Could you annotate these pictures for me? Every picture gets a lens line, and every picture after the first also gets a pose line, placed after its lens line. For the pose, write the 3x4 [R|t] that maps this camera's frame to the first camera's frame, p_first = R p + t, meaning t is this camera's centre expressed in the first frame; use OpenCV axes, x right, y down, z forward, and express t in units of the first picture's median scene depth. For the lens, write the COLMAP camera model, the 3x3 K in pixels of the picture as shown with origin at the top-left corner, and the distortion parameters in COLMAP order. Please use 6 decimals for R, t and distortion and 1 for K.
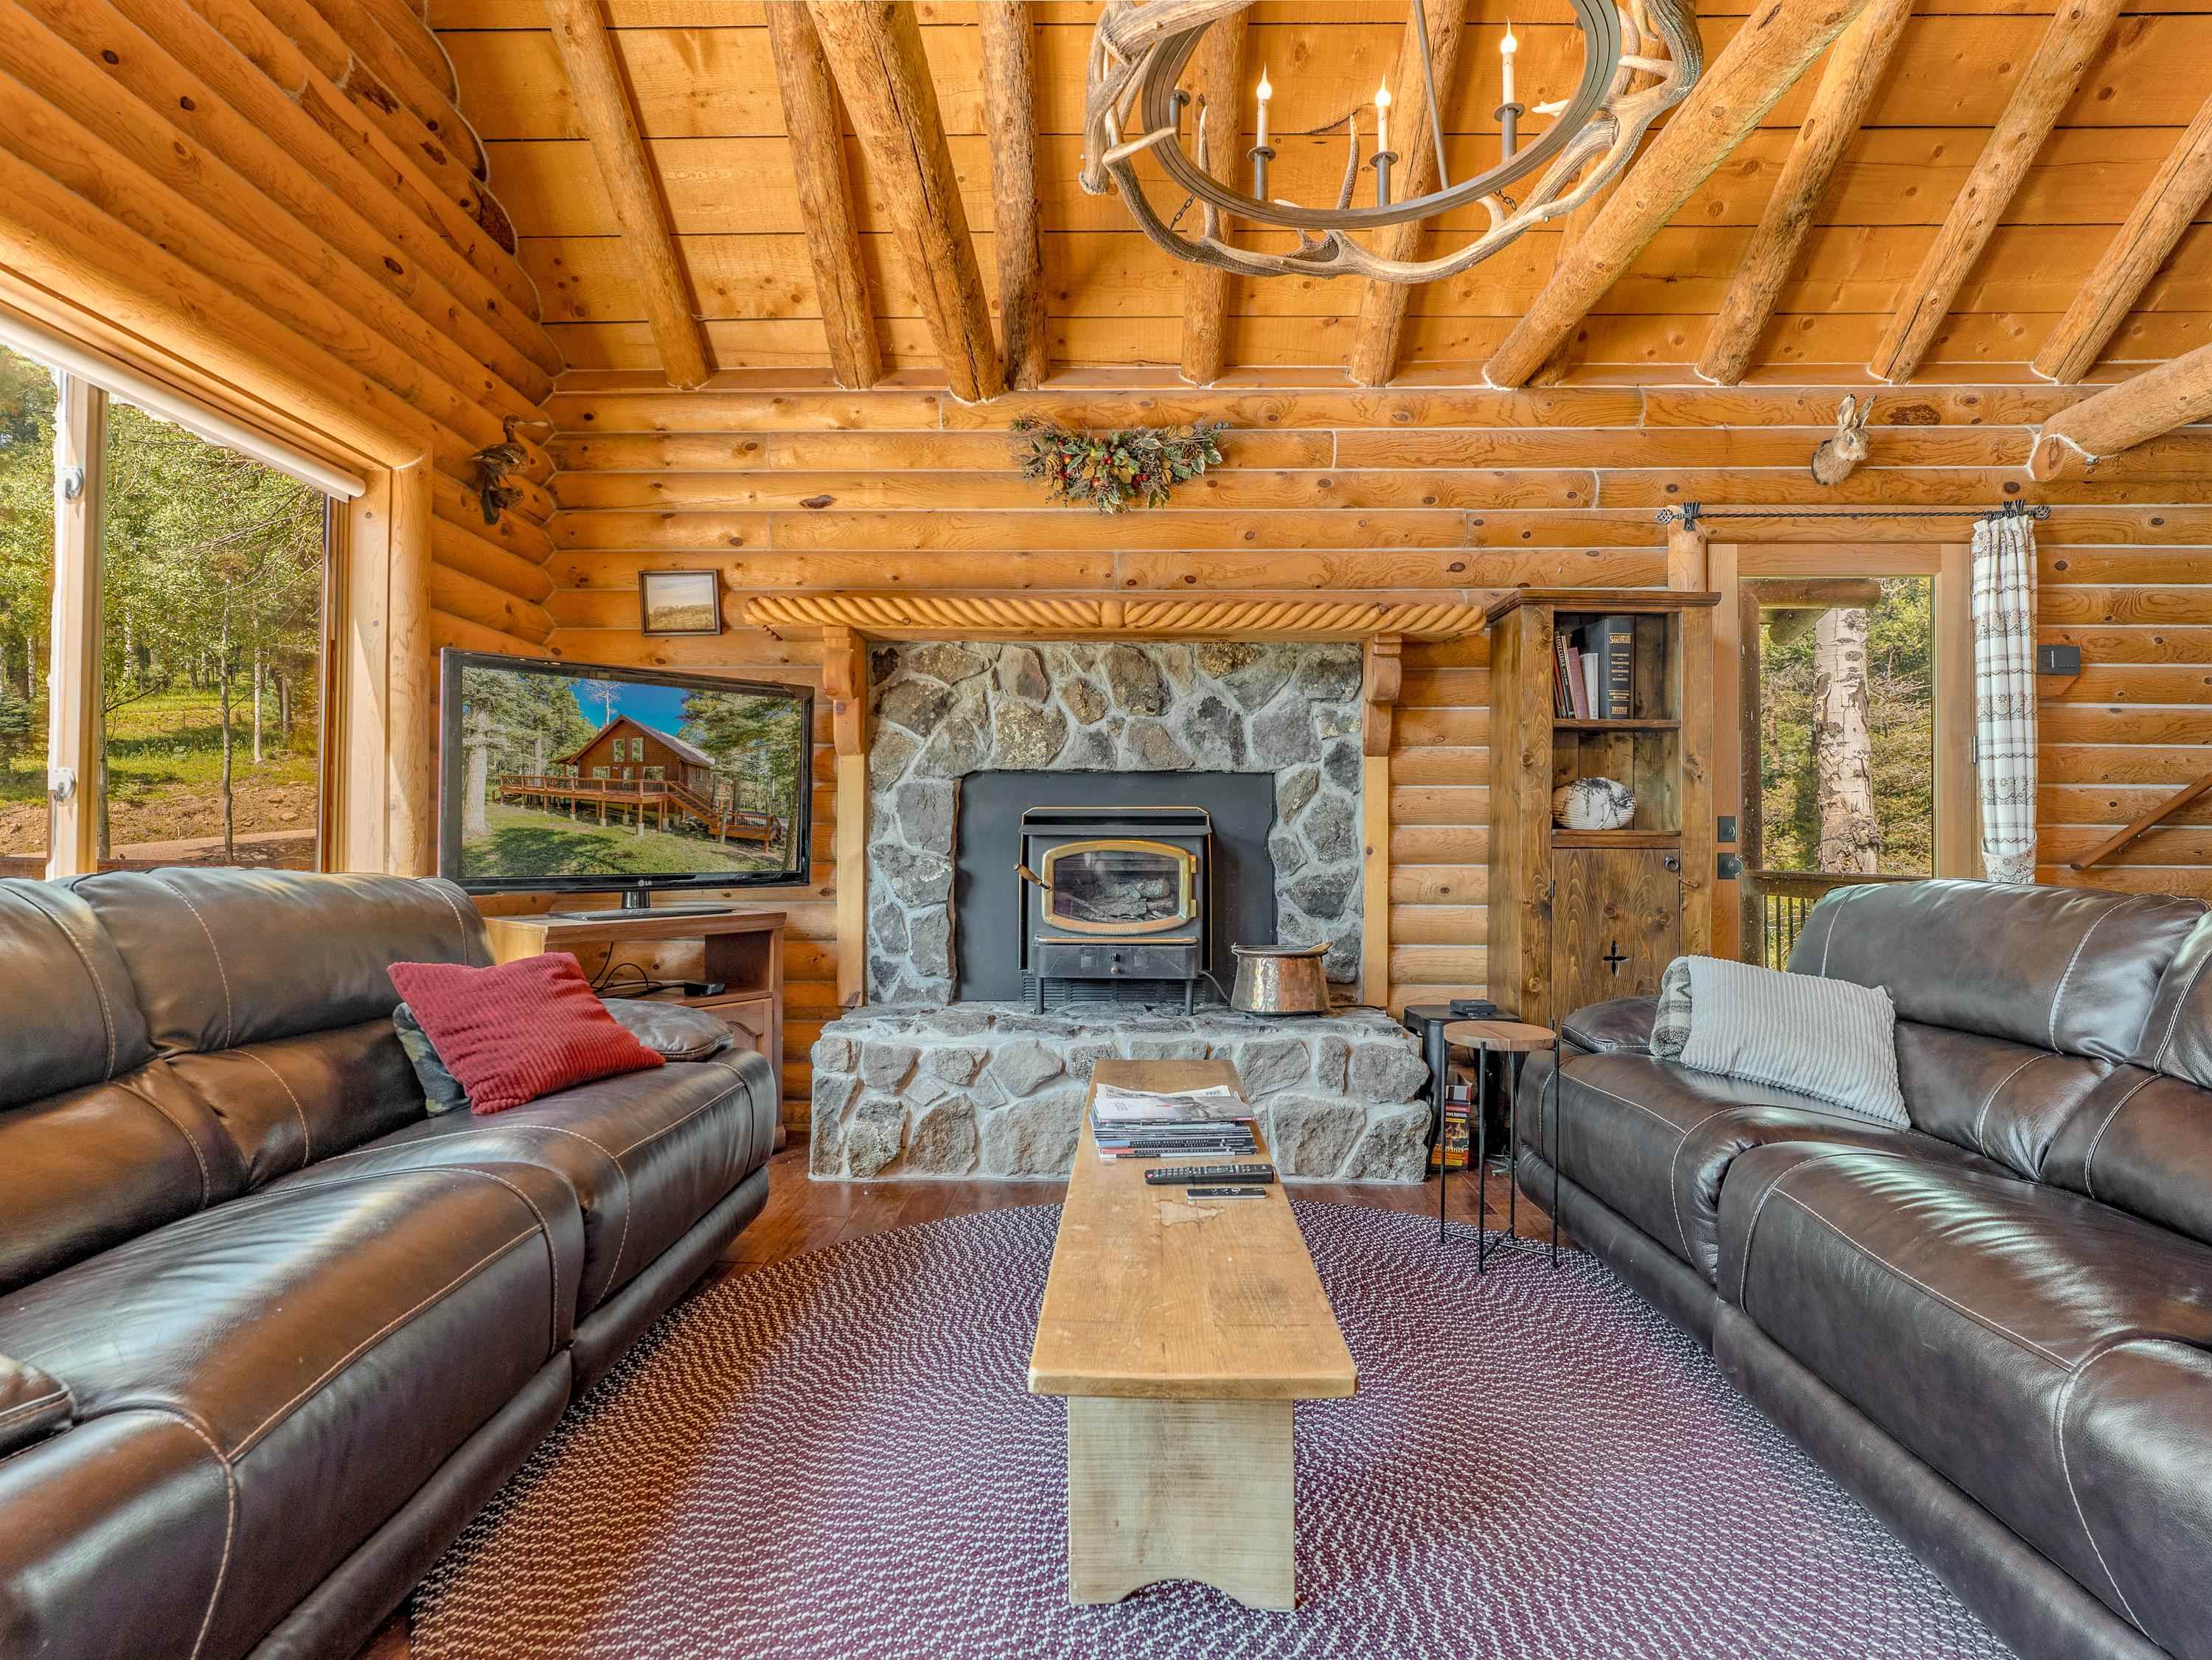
lens RADIAL K [[1136.2, 0, 1100.3], [0, 1136.2, 825.6], [0, 0, 1]] dist [-0.010701, -0.000231]
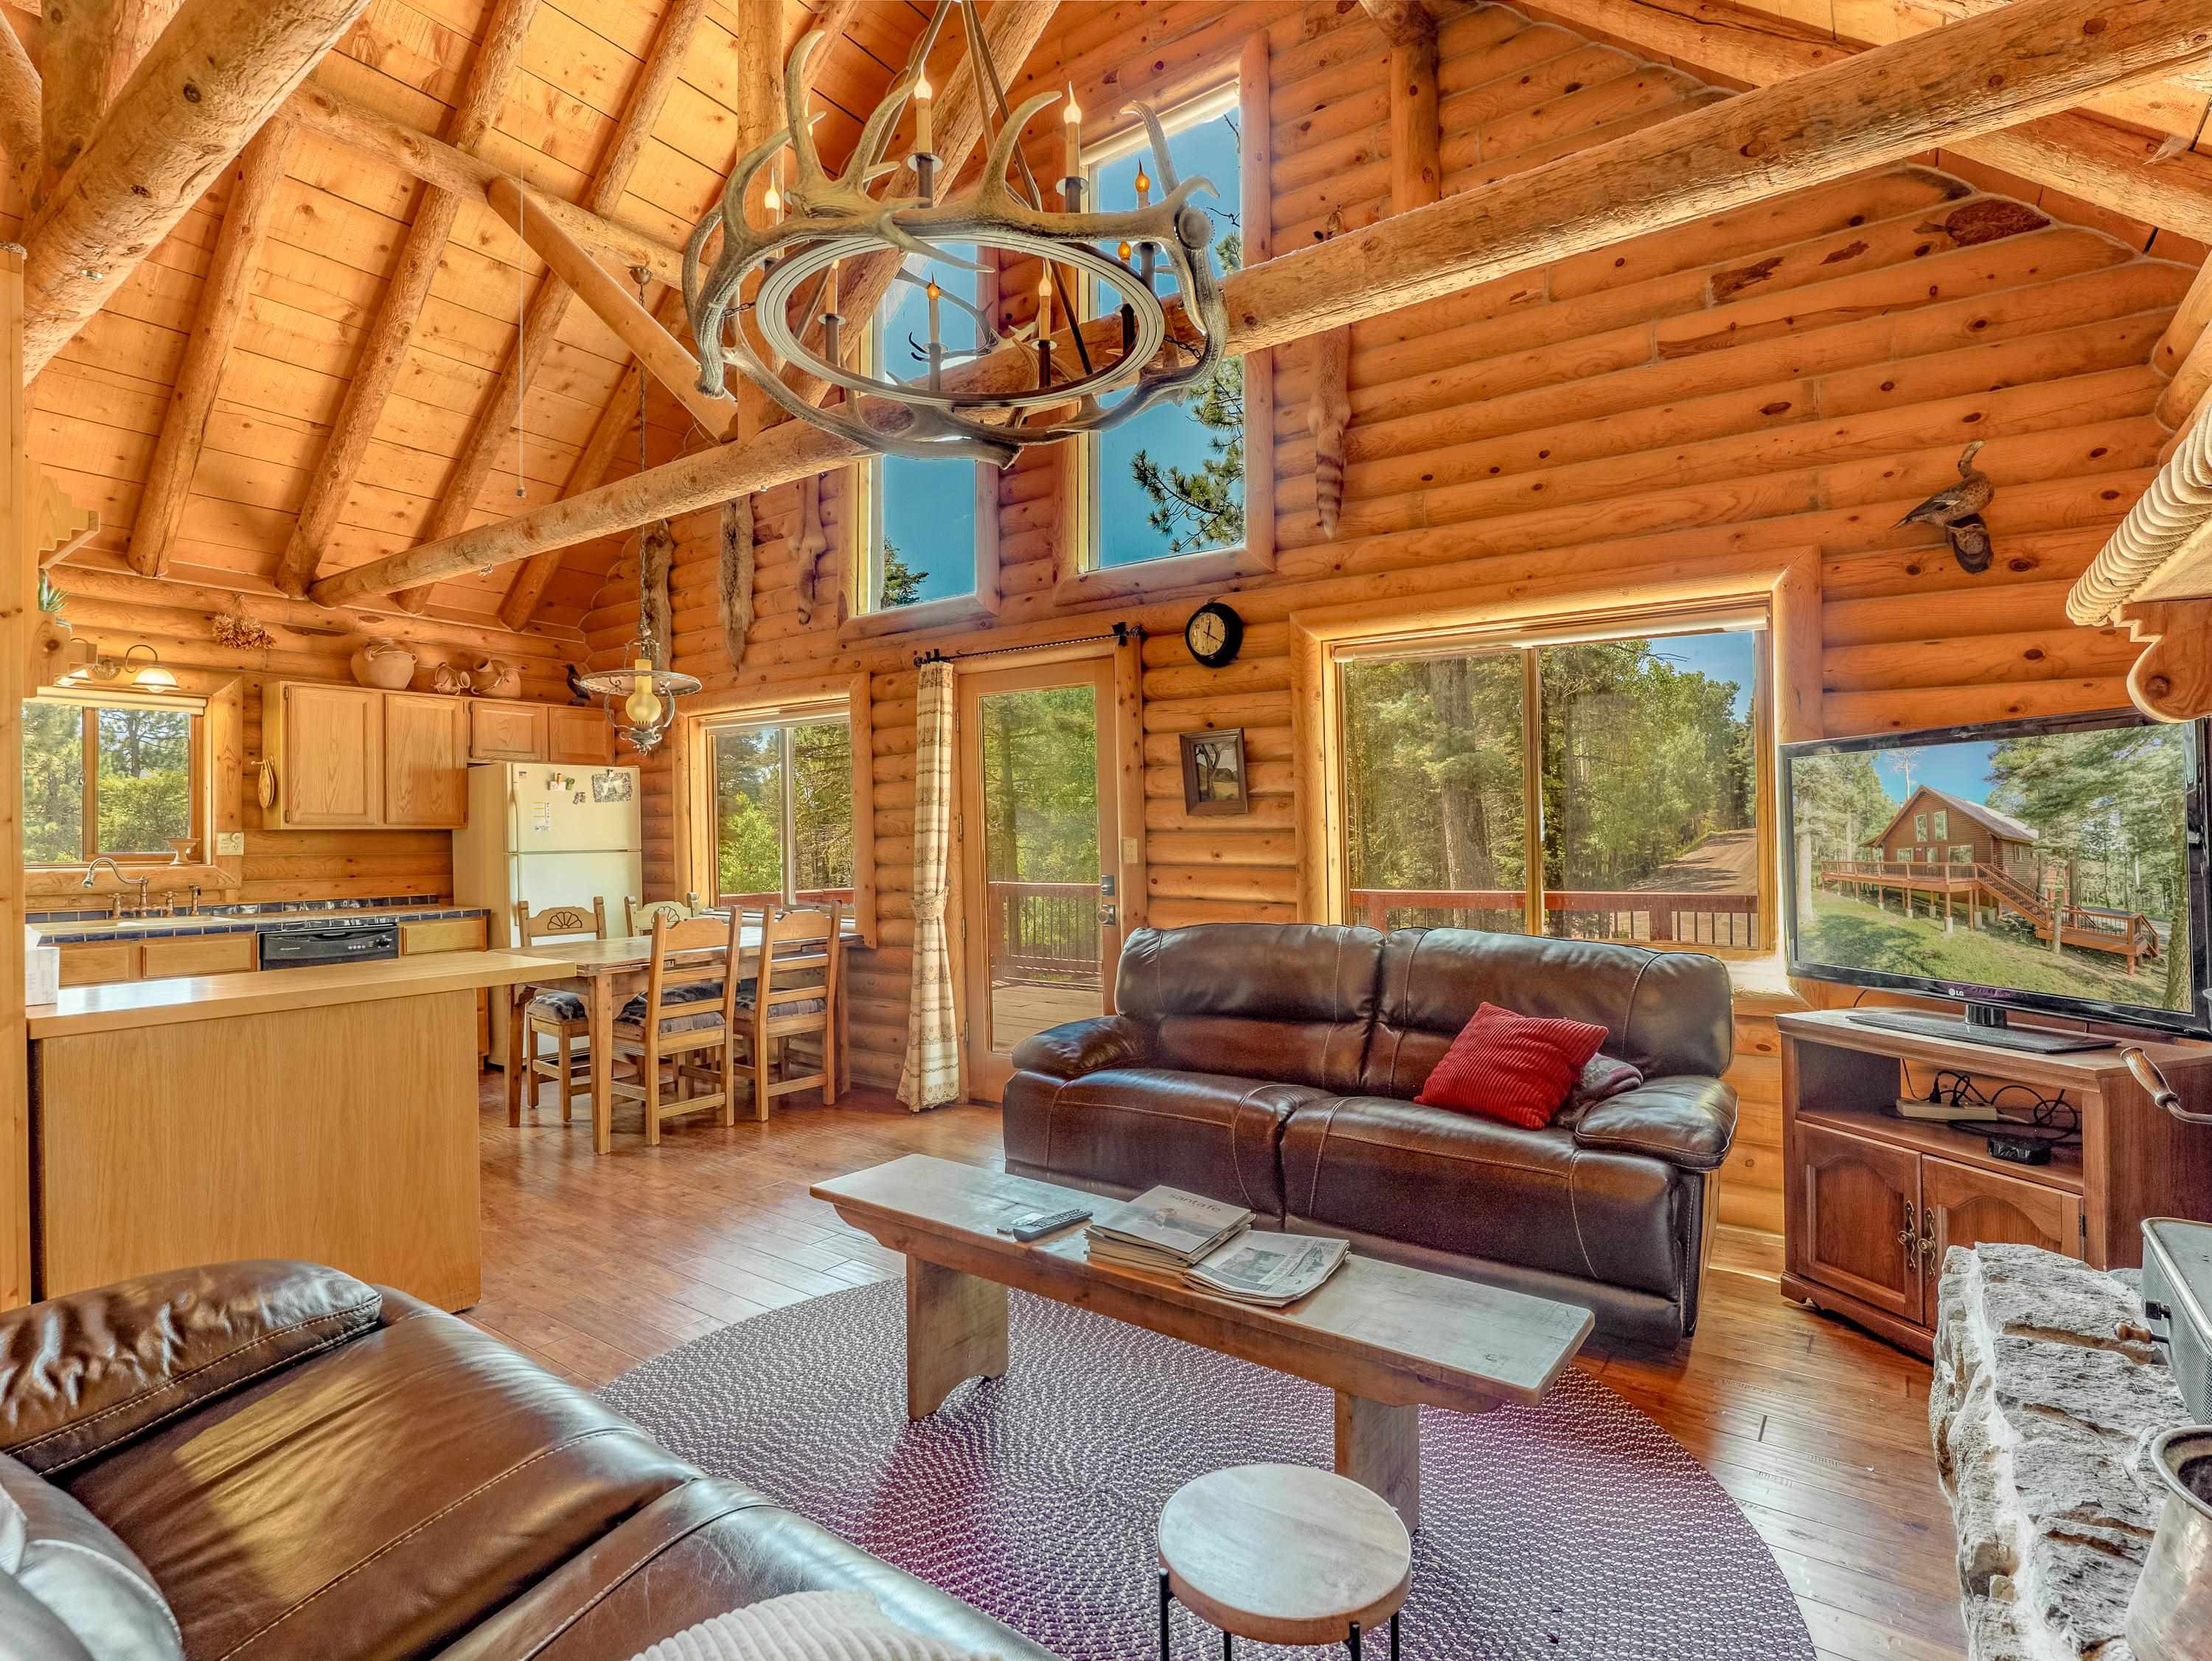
lens RADIAL K [[1136.2, 0, 1100.3], [0, 1136.2, 826.1], [0, 0, 1]] dist [-0.010701, -0.000231]
pose [[-0.578767, -0.006957, -0.815463, 0.526494], [0.014537, 0.999717, -0.018847, -0.052936], [0.815363, -0.022762, -0.578502, 0.852869]]
